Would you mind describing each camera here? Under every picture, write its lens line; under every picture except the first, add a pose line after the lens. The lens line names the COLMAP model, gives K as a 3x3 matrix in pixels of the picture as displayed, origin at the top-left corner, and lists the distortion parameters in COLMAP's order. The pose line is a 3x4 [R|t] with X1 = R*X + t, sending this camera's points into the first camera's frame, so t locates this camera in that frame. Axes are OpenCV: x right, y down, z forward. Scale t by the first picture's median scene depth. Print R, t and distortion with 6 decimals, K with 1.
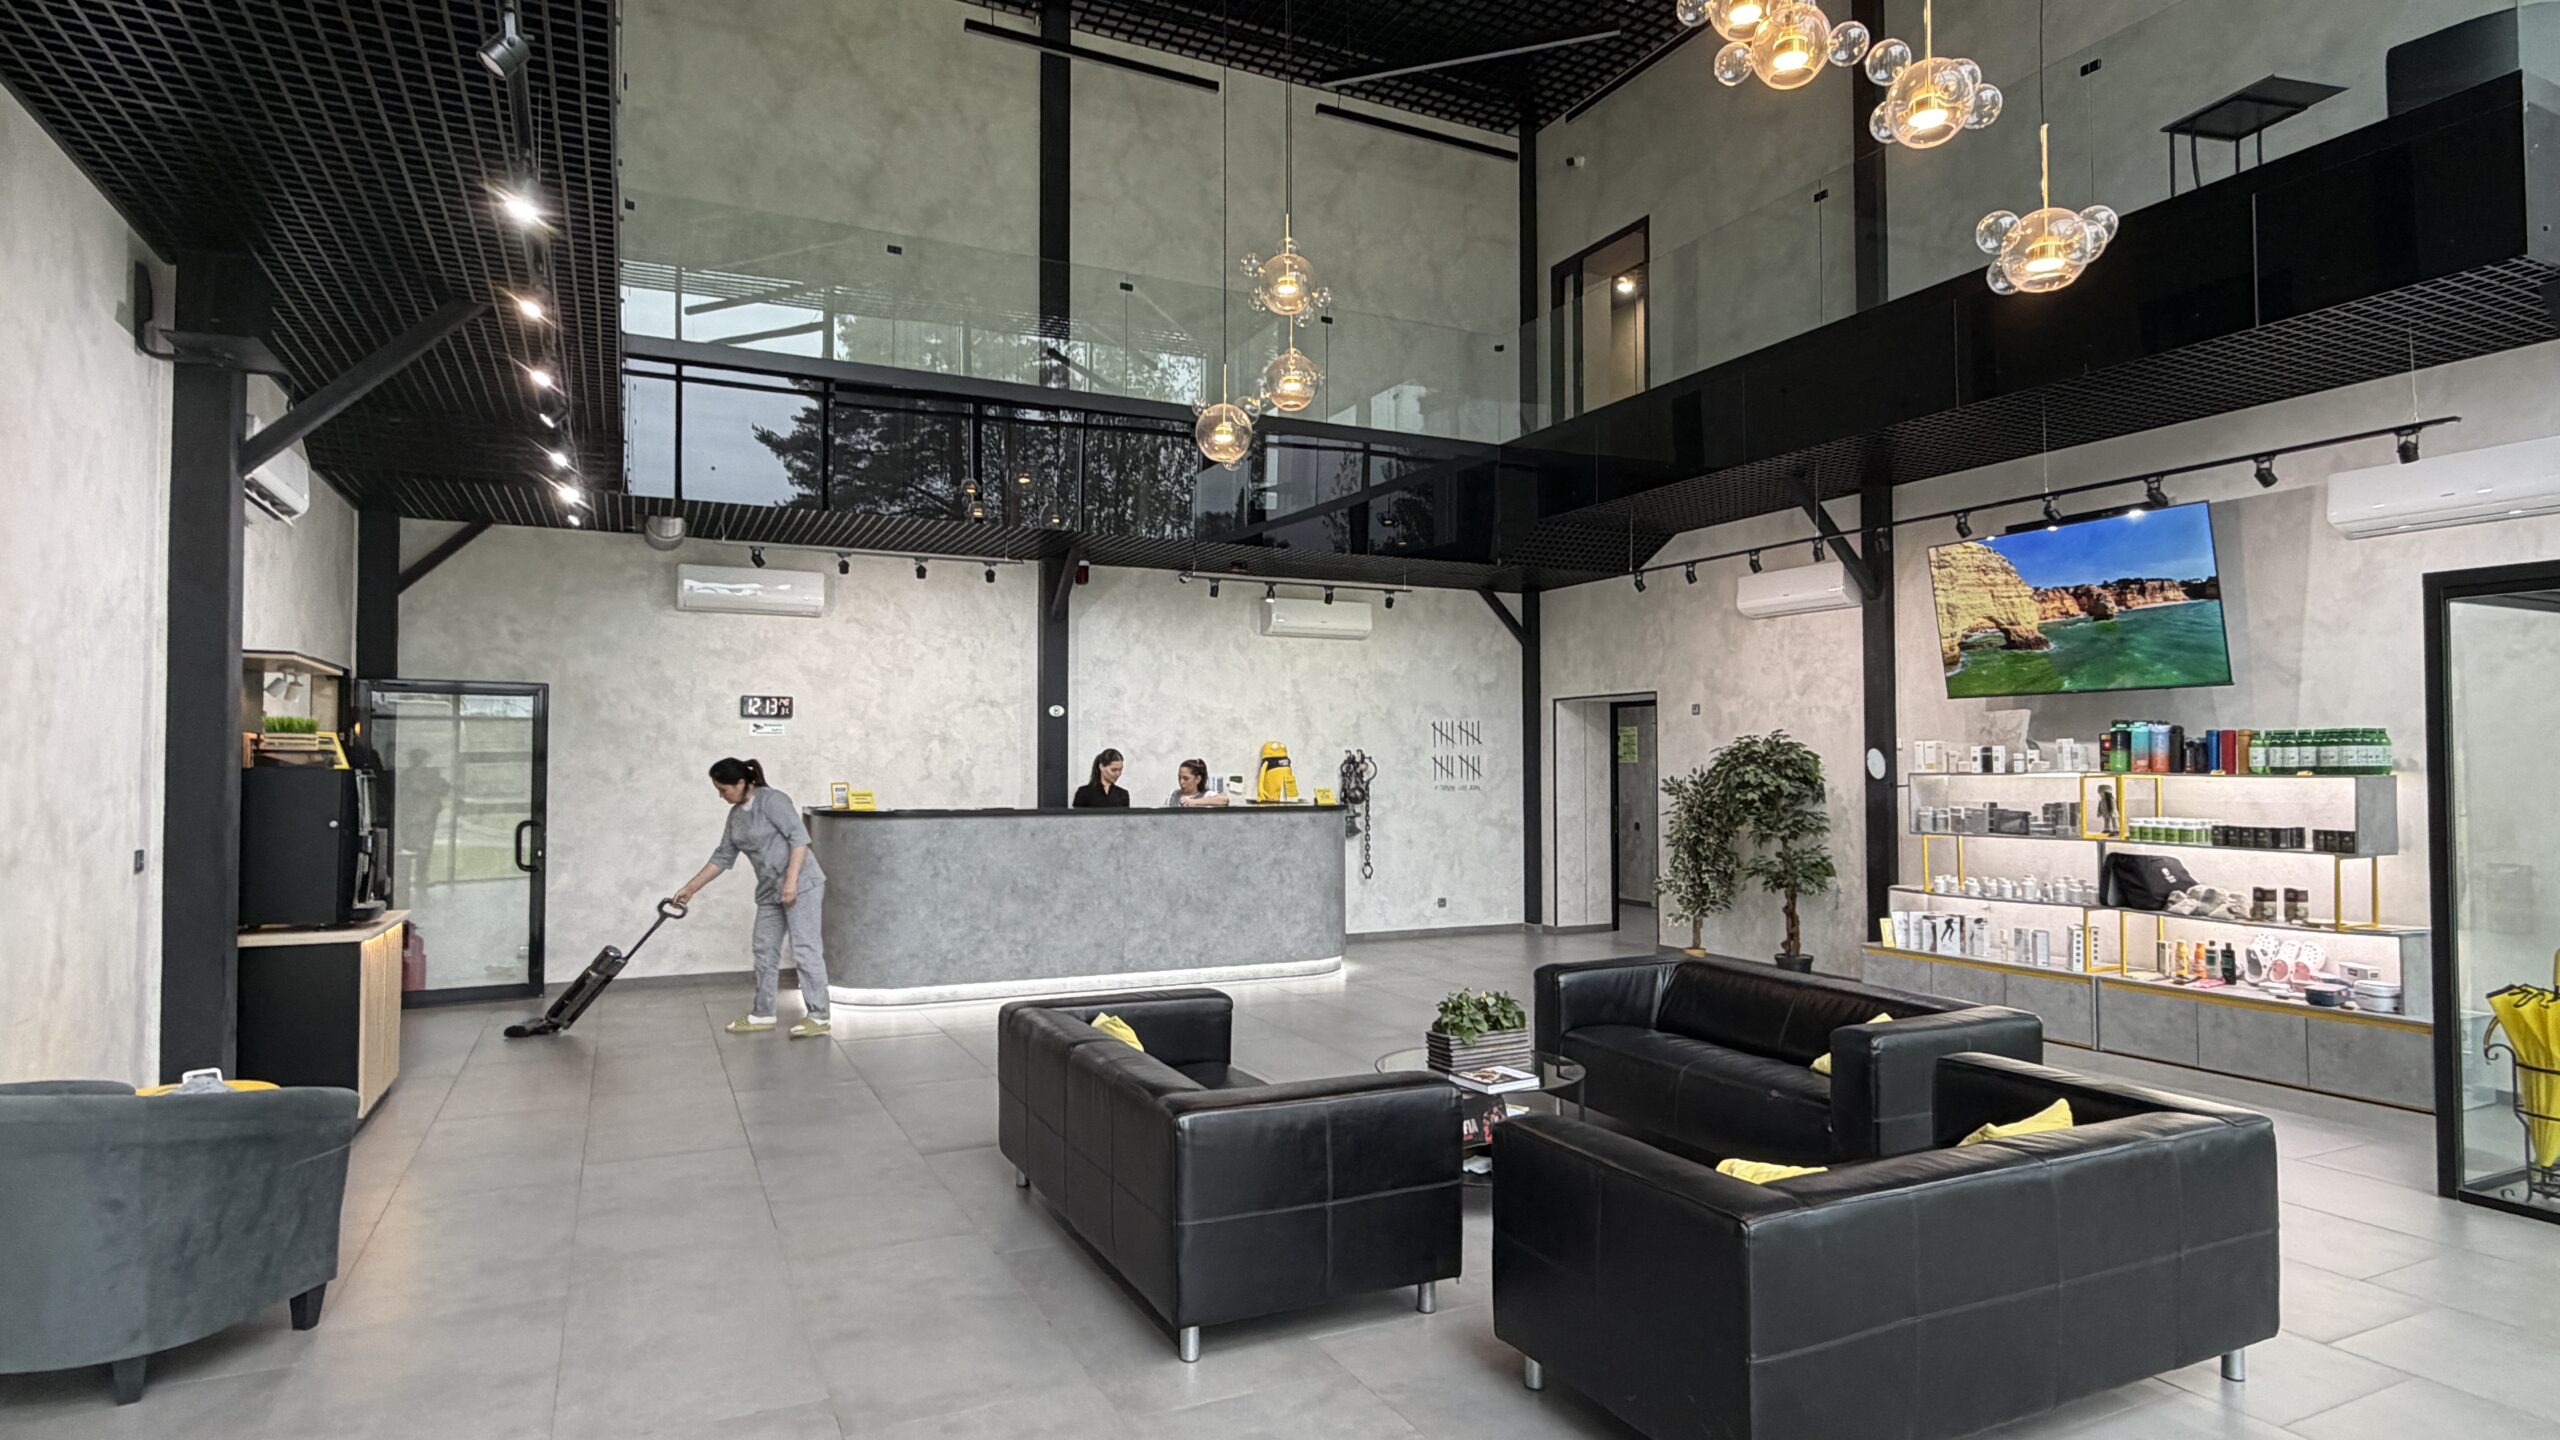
lens RADIAL K [[1339.2, 0, 1270.2], [0, 1339.2, 724.6], [0, 0, 1]] dist [-0.011478, 0.004270]
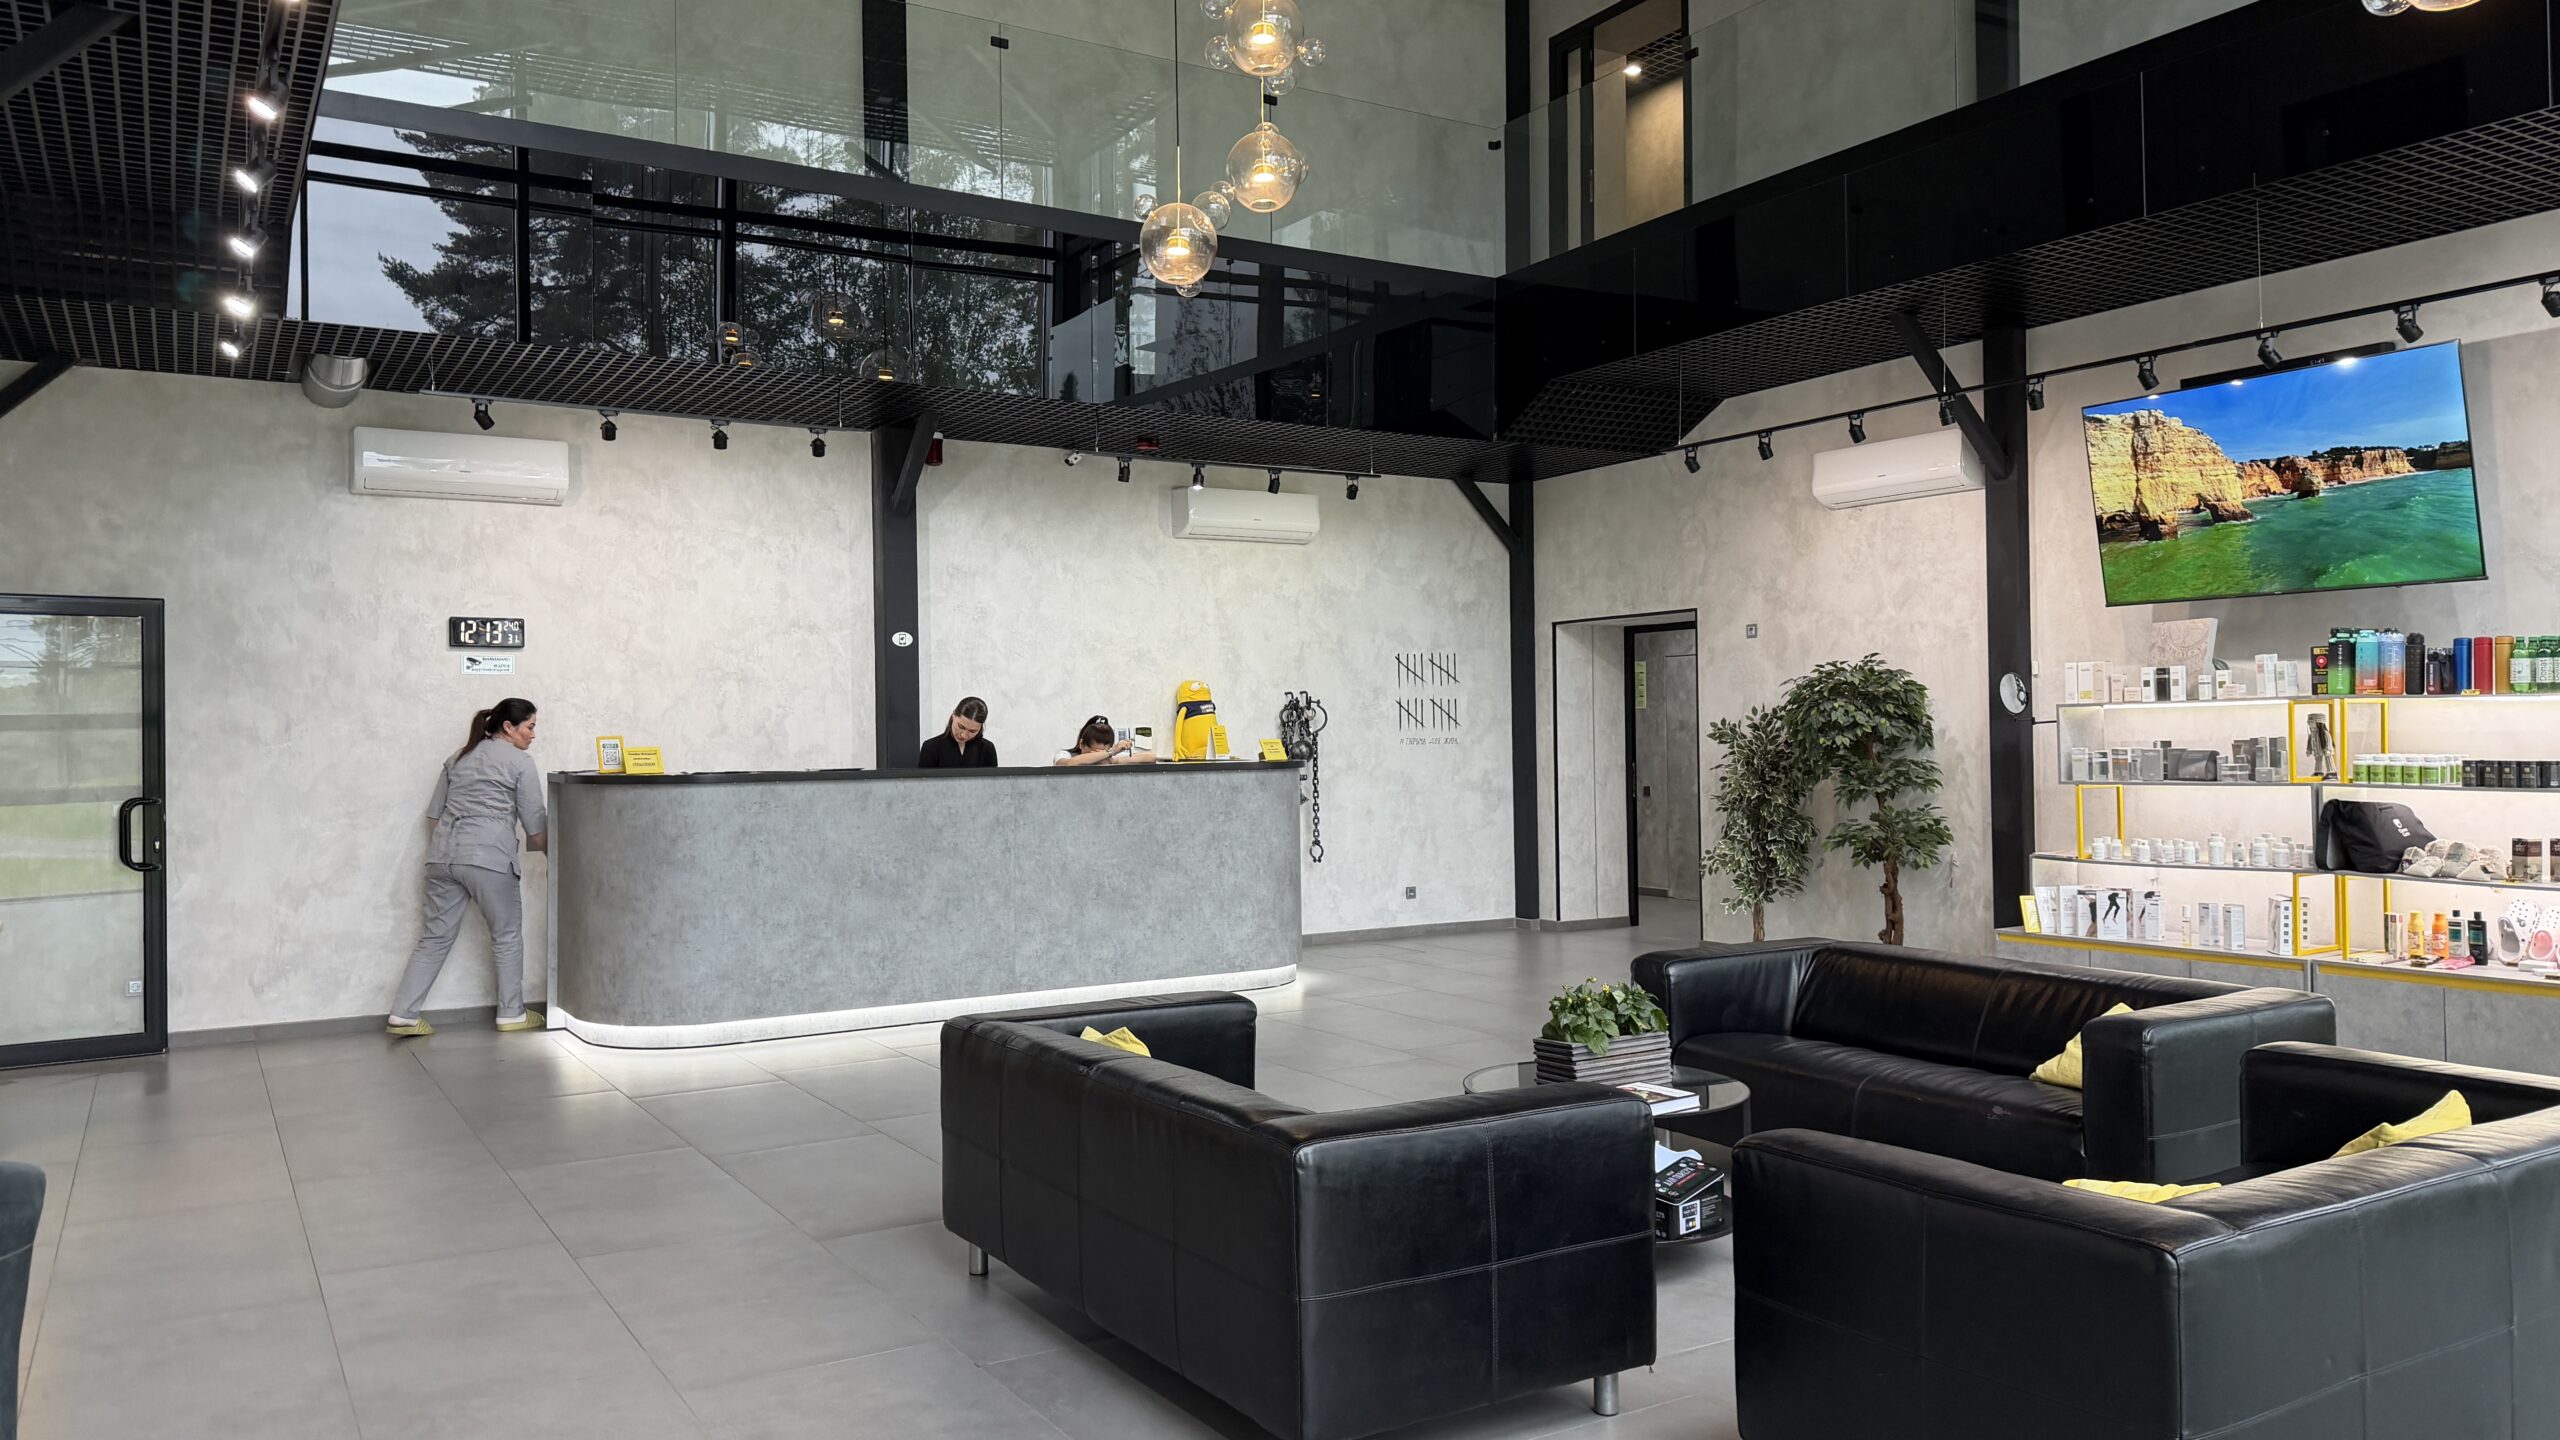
lens RADIAL K [[1766.4, 0, 1262.0], [0, 1766.4, 728.0], [0, 0, 1]] dist [0.067767, -0.090207]
pose [[0.995033, -0.012327, 0.098780, -0.067314], [0.009748, 0.999600, 0.026551, 0.016264], [-0.099068, -0.025456, 0.994755, 0.025674]]
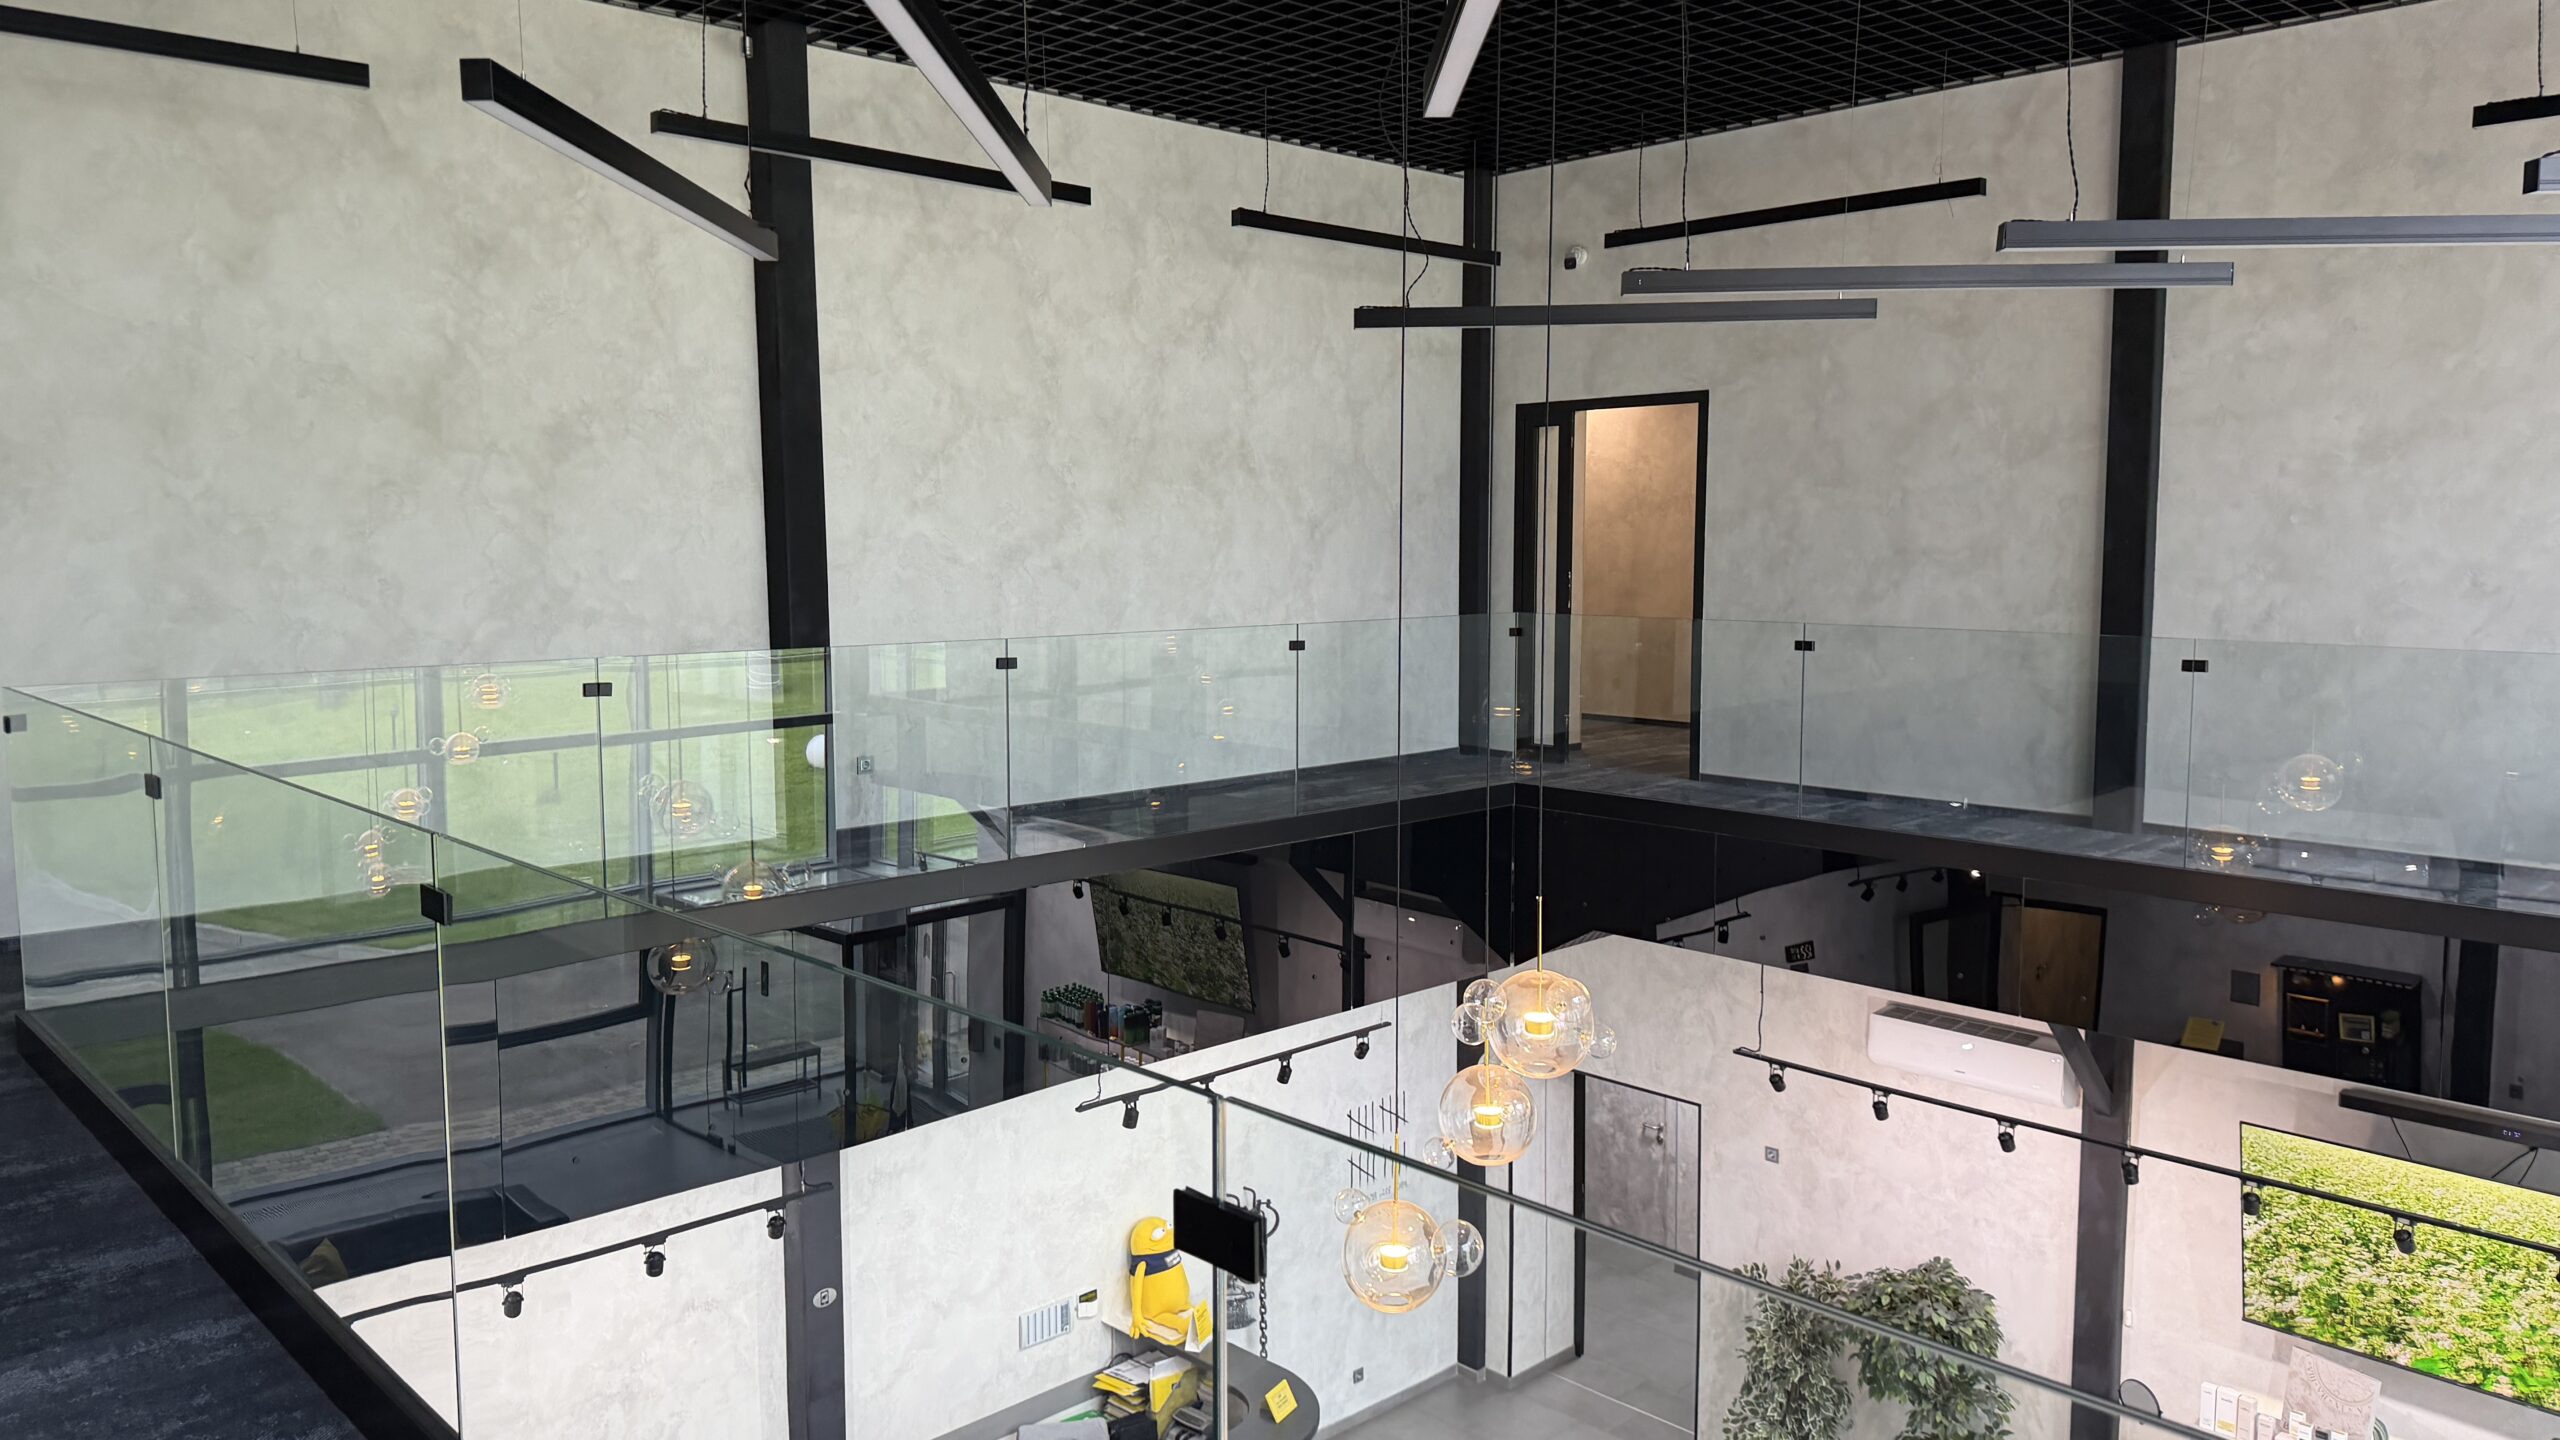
lens RADIAL K [[1766.4, 0, 1249.6], [0, 1766.4, 660.9], [0, 0, 1]] dist [0.067767, -0.090207]
pose [[0.952305, -0.031851, 0.303481, -0.233244], [-0.004903, 0.992812, 0.119582, -0.417743], [-0.305109, -0.115366, 0.945304, 0.276124]]
